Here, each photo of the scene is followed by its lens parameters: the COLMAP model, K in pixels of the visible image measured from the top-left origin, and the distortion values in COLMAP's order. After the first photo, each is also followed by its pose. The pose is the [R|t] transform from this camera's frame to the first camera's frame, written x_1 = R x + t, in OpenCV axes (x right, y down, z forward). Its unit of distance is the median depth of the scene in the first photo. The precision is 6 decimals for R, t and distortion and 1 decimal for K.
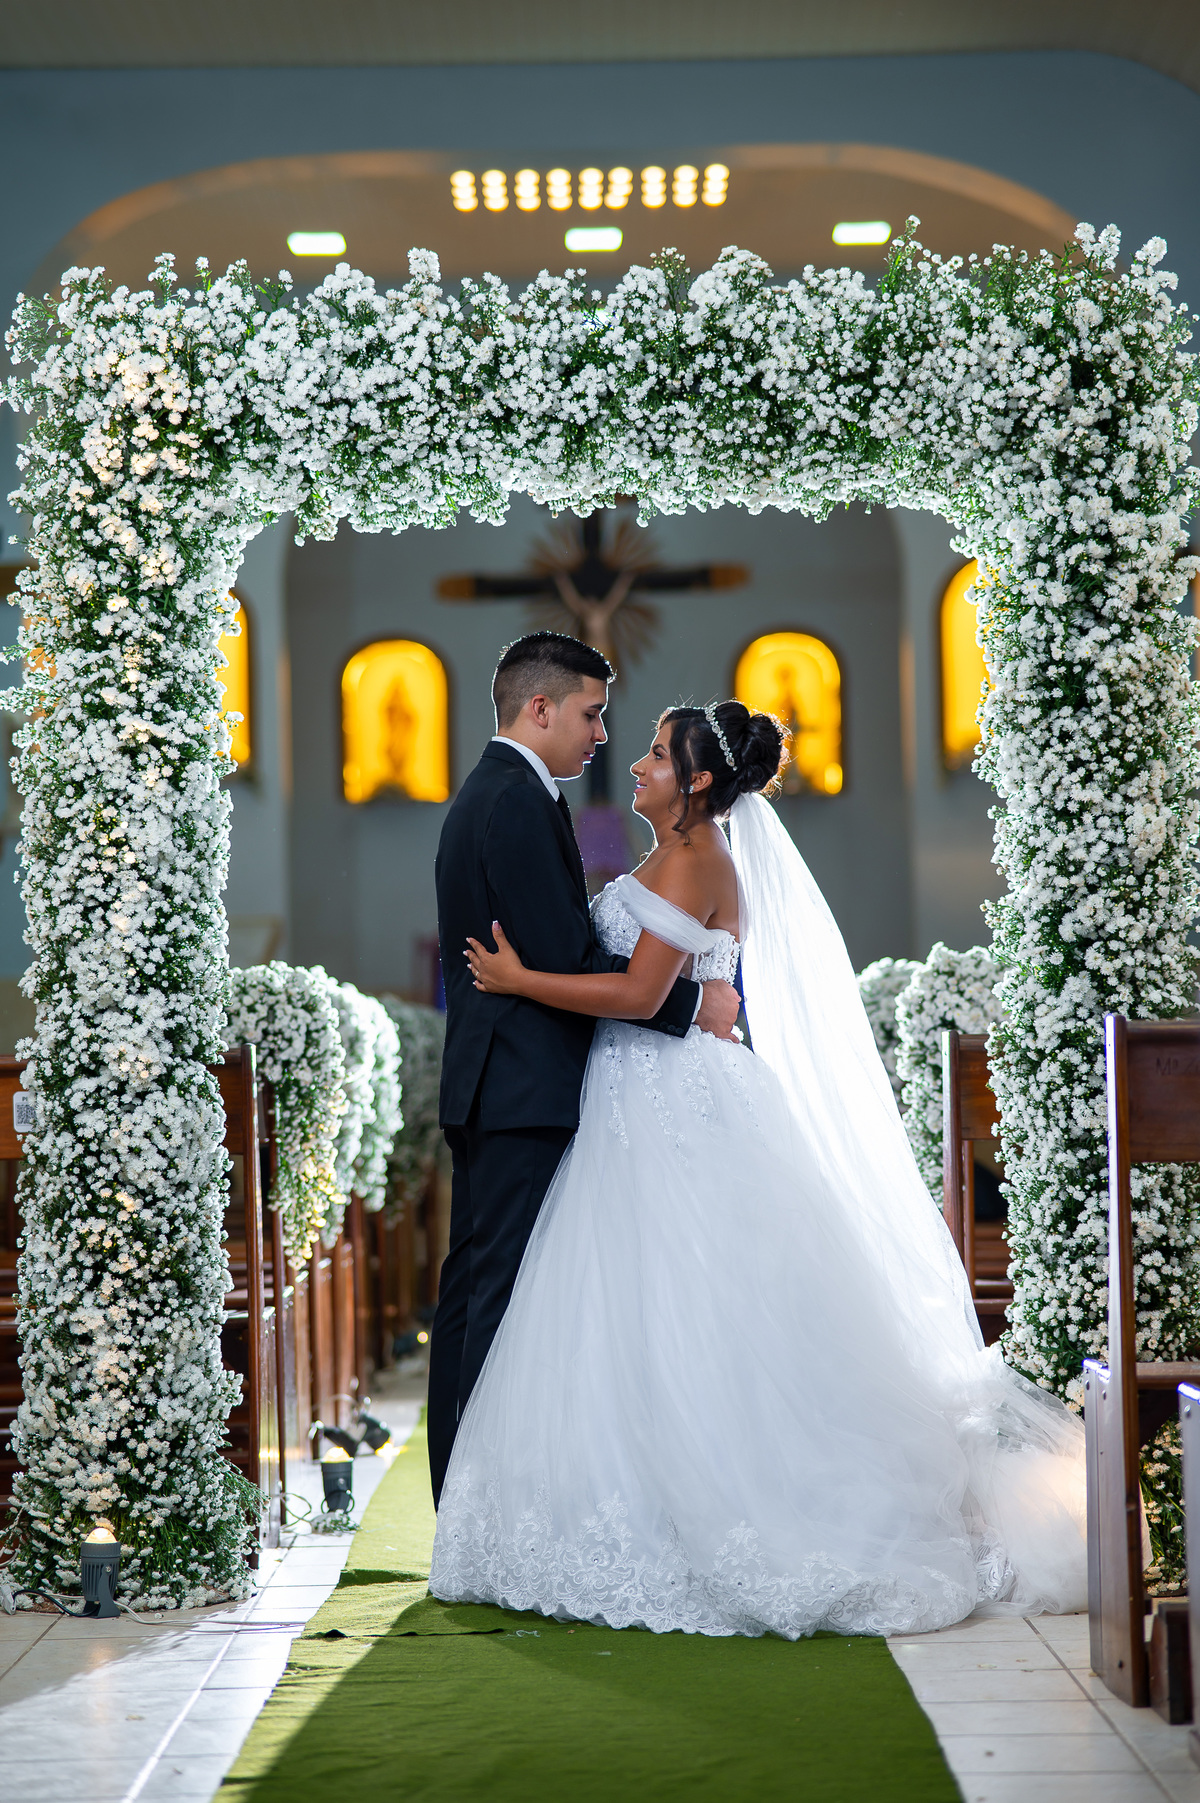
lens RADIAL K [[4237.5, 0, 600.0], [0, 4237.5, 901.5], [0, 0, 1]] dist [0.375140, -0.180051]
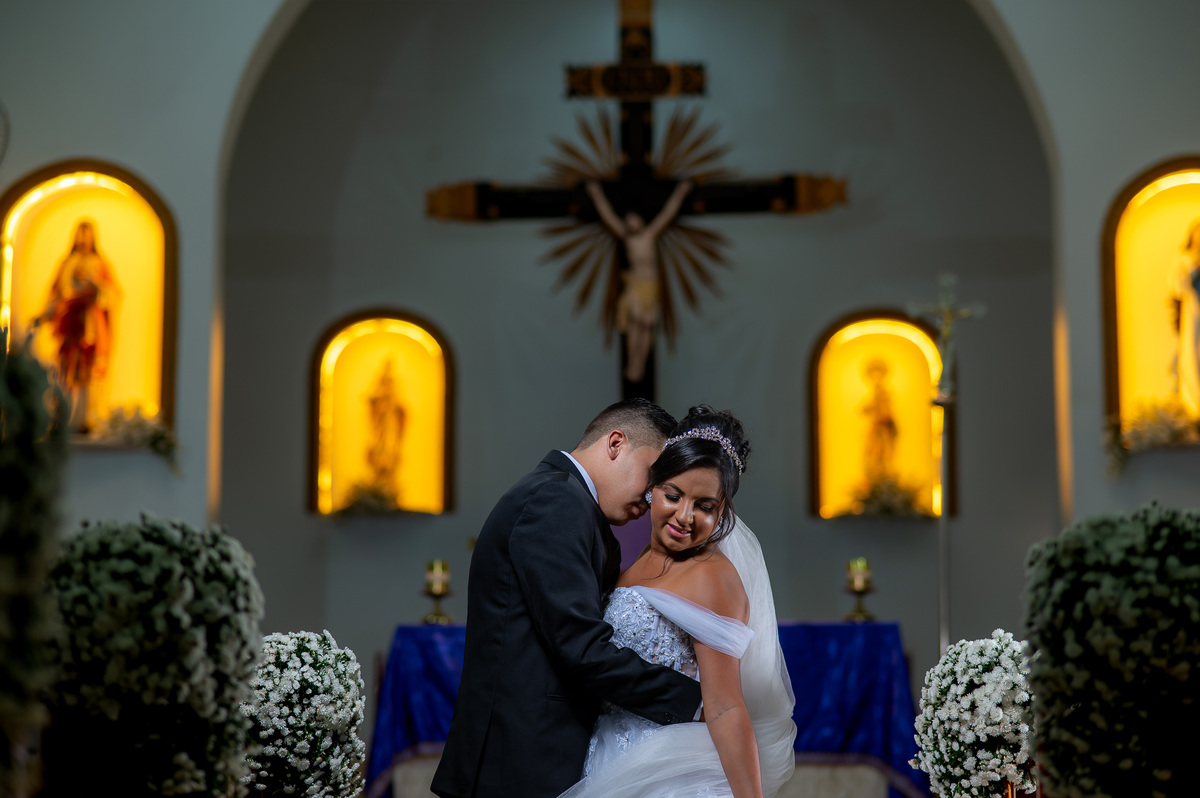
lens RADIAL K [[2995.1, 0, 601.9], [0, 2995.1, 435.7], [0, 0, 1]] dist [0.352262, 0.051460]
pose [[0.999564, 0.024922, -0.015832, 0.004683], [-0.026944, 0.989218, -0.143953, 0.118055], [0.012074, 0.144317, 0.989458, 1.295028]]
